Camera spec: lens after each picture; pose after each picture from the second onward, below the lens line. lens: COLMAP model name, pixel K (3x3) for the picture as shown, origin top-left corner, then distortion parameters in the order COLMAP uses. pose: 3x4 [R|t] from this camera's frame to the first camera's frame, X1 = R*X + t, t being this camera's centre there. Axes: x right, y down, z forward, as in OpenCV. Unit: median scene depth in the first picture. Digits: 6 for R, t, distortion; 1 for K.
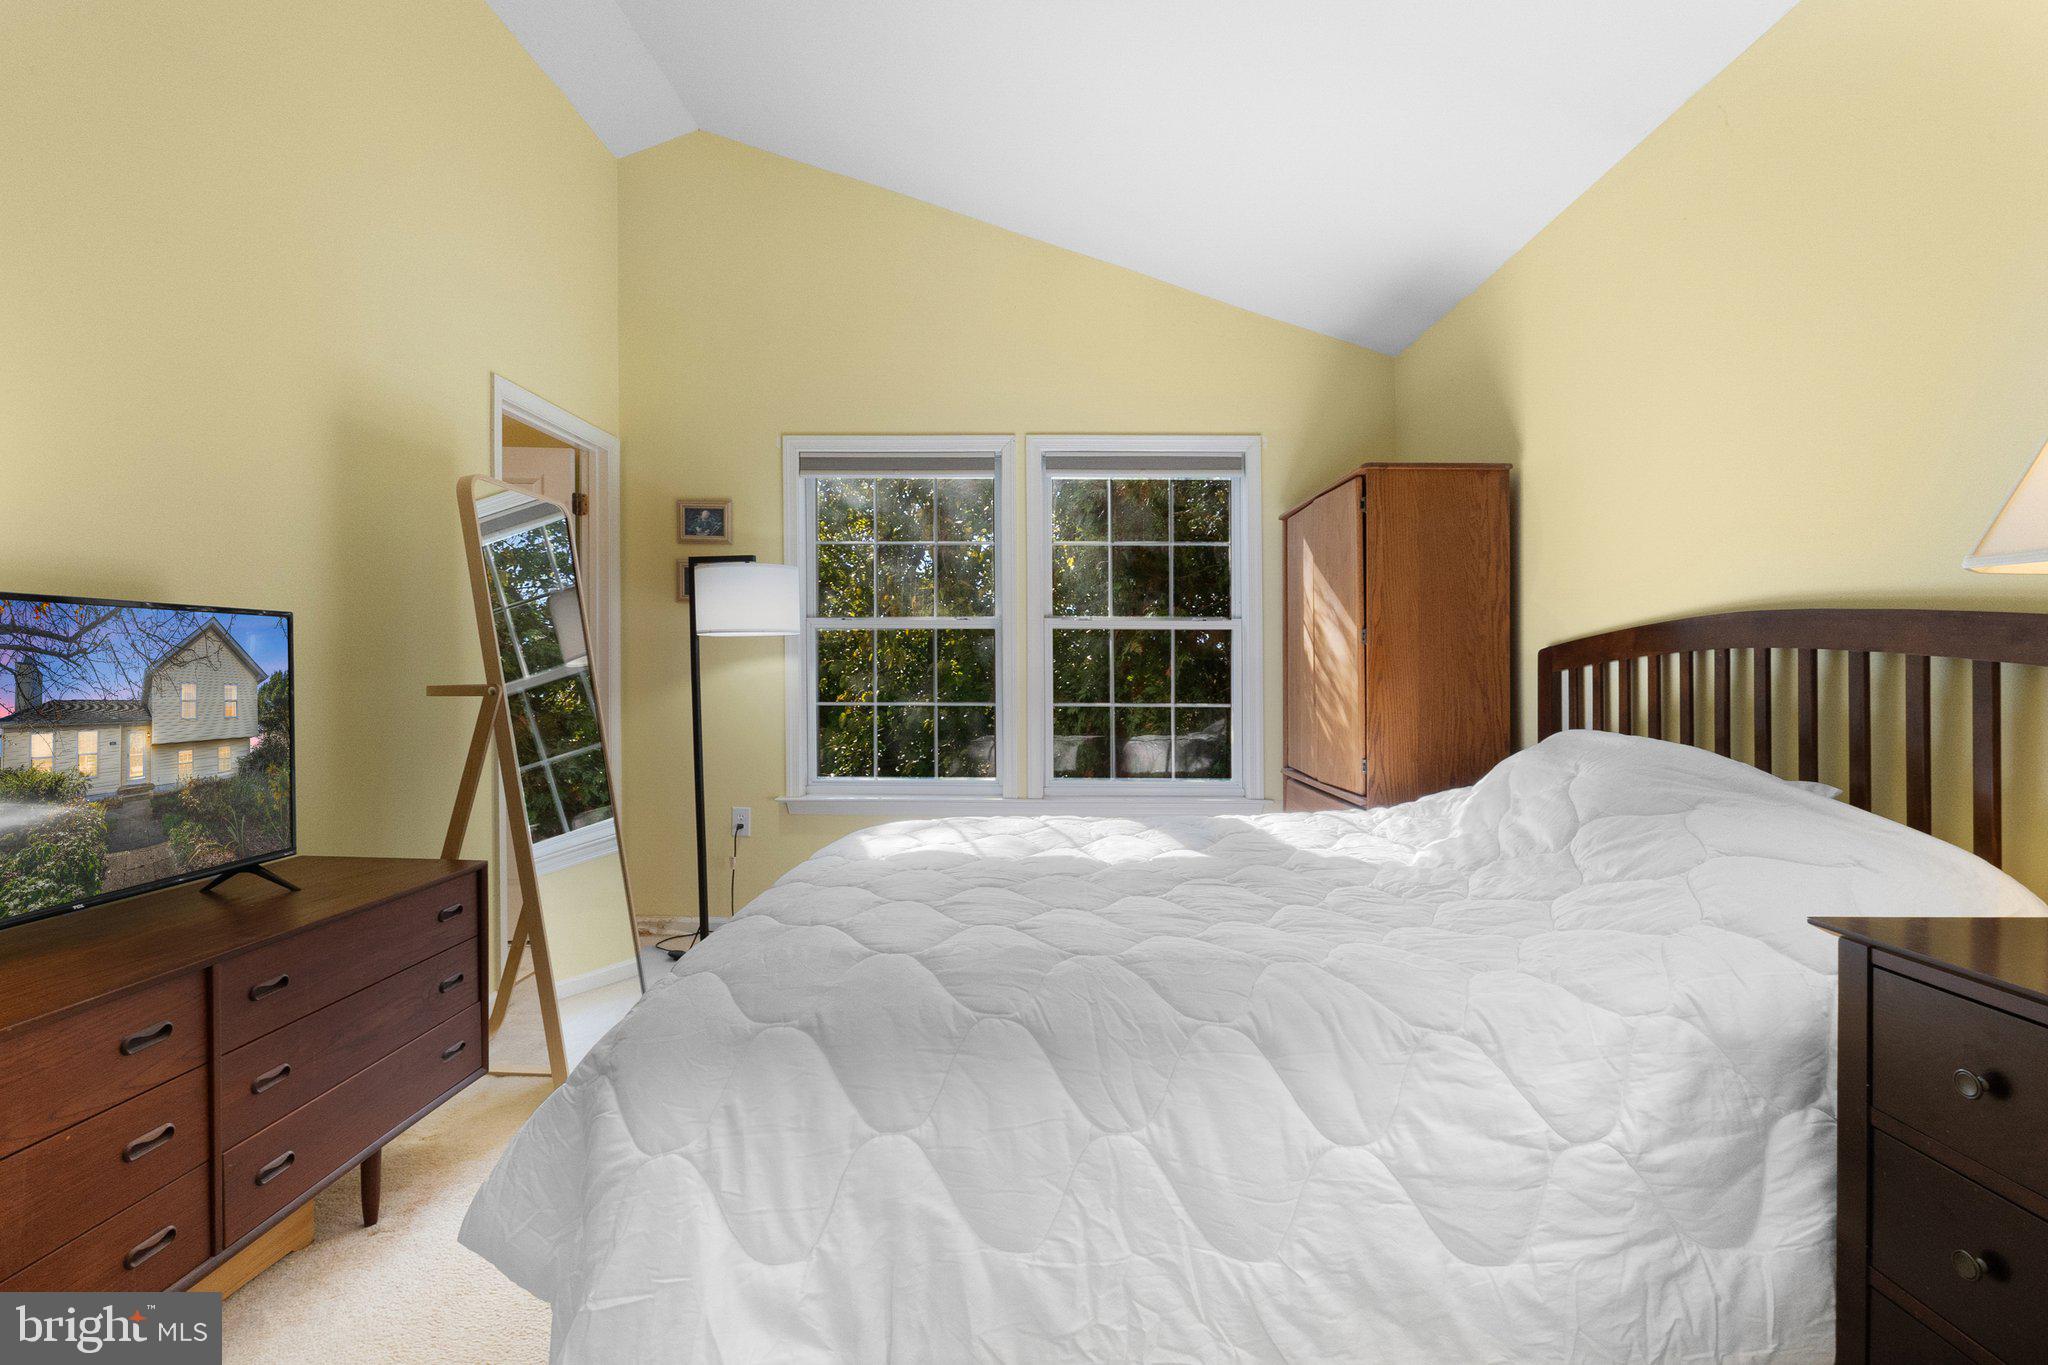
lens RADIAL K [[922.2, 0, 1024.0], [0, 922.2, 682.5], [0, 0, 1]] dist [-0.010391, -0.000760]
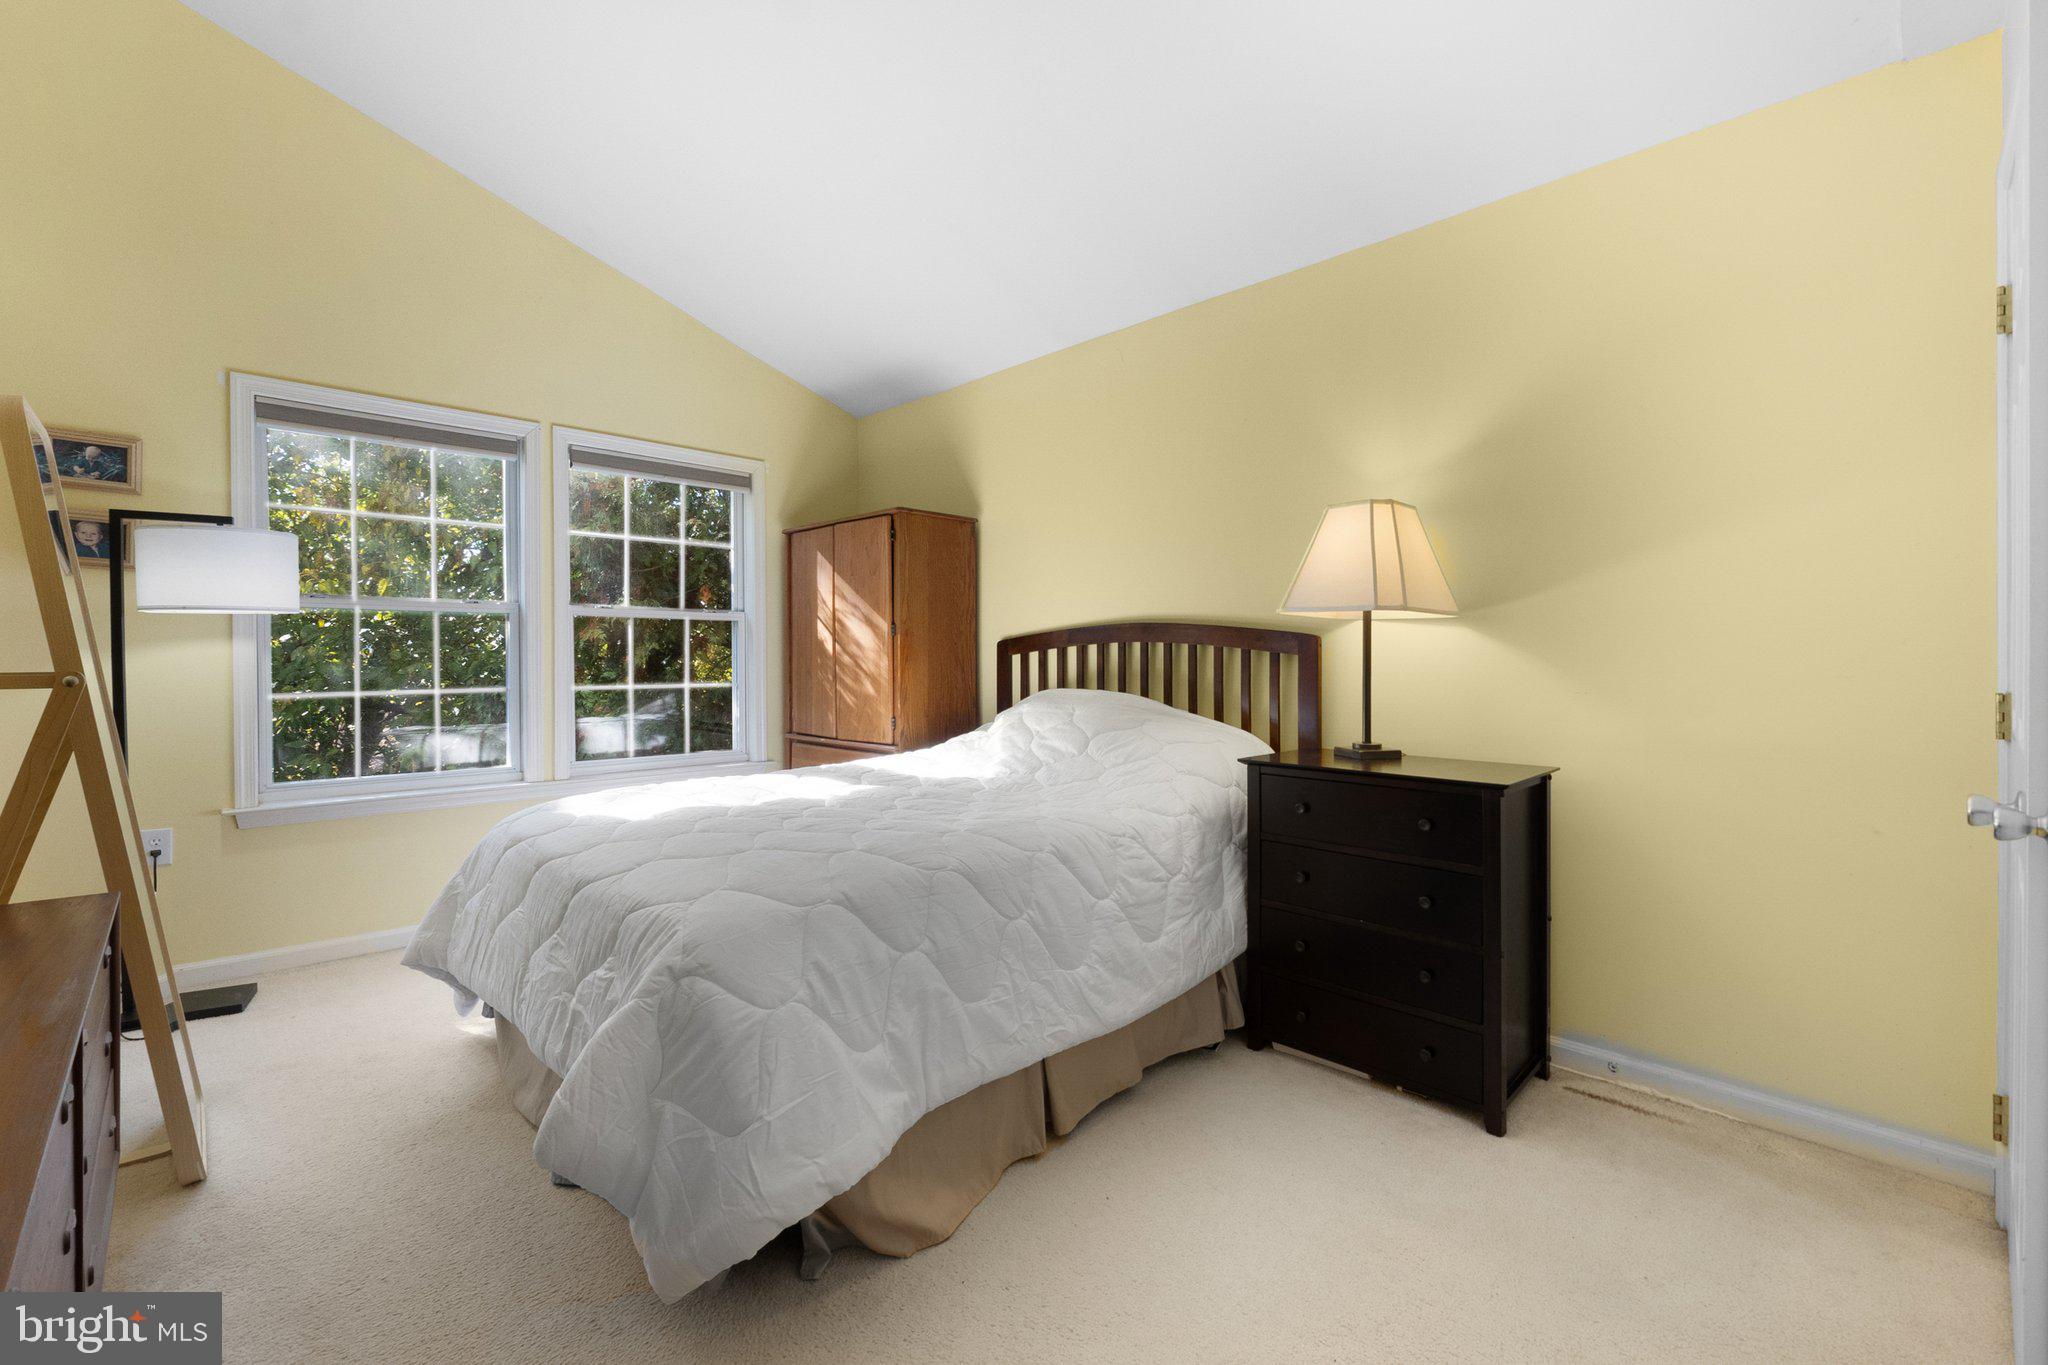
lens RADIAL K [[875.0, 0, 1025.4], [0, 875.0, 673.6], [0, 0, 1]] dist [-0.013806, -0.000116]
pose [[0.702410, -0.015980, 0.711593, -0.445524], [0.011318, 0.999872, 0.011283, 0.003178], [-0.711683, 0.000129, 0.702501, -0.073470]]
